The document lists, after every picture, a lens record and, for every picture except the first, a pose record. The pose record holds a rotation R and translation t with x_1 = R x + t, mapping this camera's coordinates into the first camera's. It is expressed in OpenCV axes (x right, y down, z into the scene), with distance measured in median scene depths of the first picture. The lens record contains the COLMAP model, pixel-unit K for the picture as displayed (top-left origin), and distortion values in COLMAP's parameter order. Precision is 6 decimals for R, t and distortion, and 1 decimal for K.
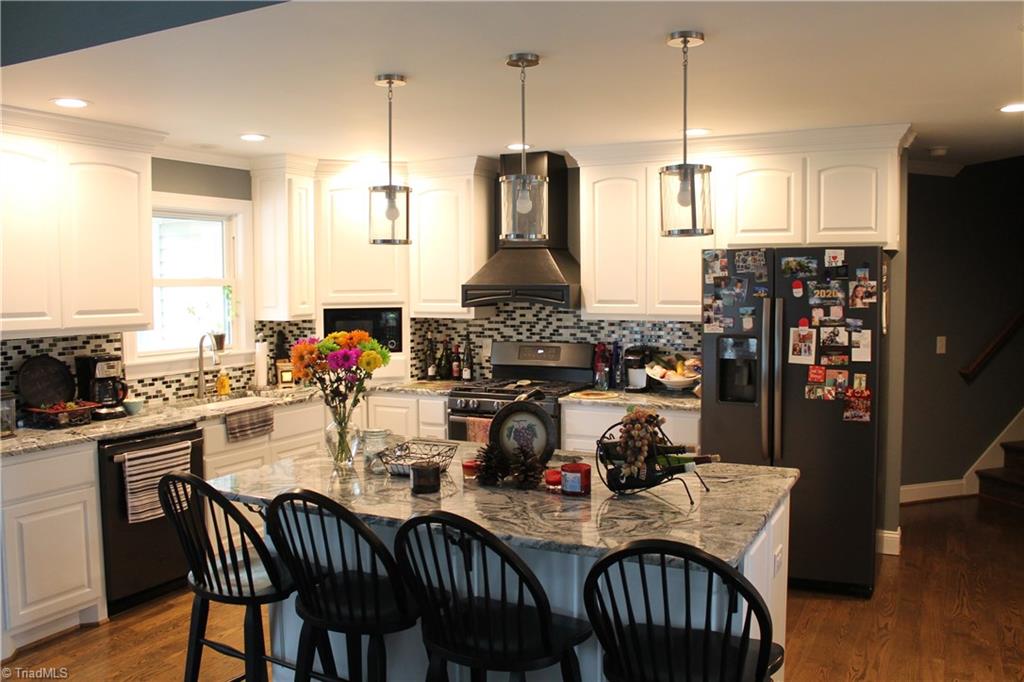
lens RADIAL K [[855.0, 0, 513.3], [0, 855.0, 339.5], [0, 0, 1]] dist [-0.123576, 0.102598]
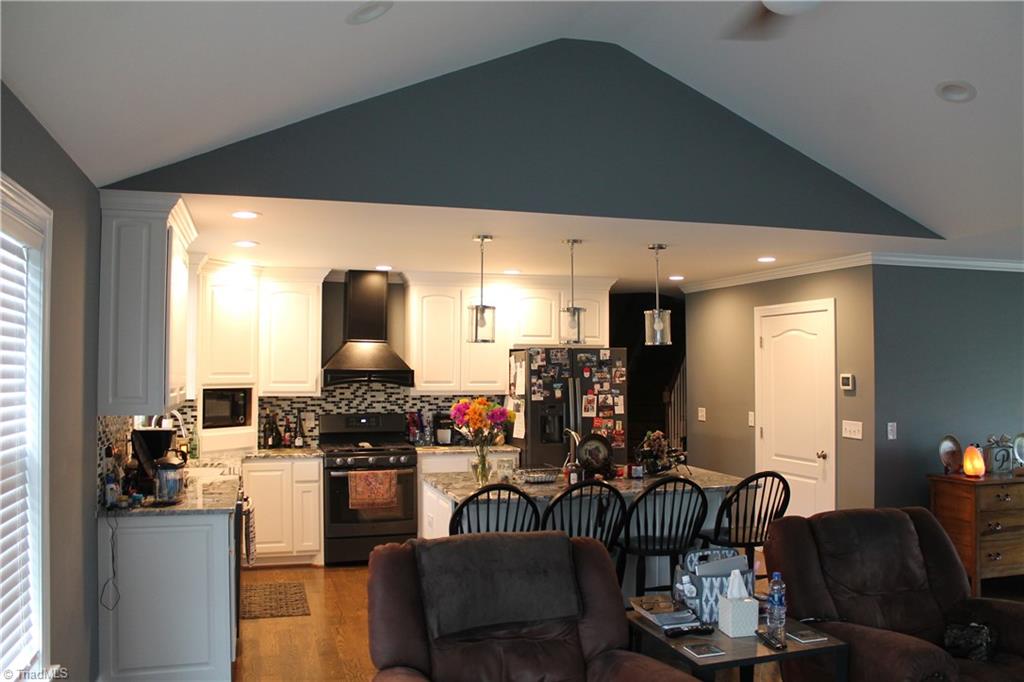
lens RADIAL K [[855.0, 0, 508.8], [0, 855.0, 341.0], [0, 0, 1]] dist [-0.123576, 0.102598]
pose [[0.722685, 0.030610, 0.690500, -0.835956], [0.040224, 0.995463, -0.086228, 0.016165], [-0.690007, 0.090090, 0.718175, -0.112701]]
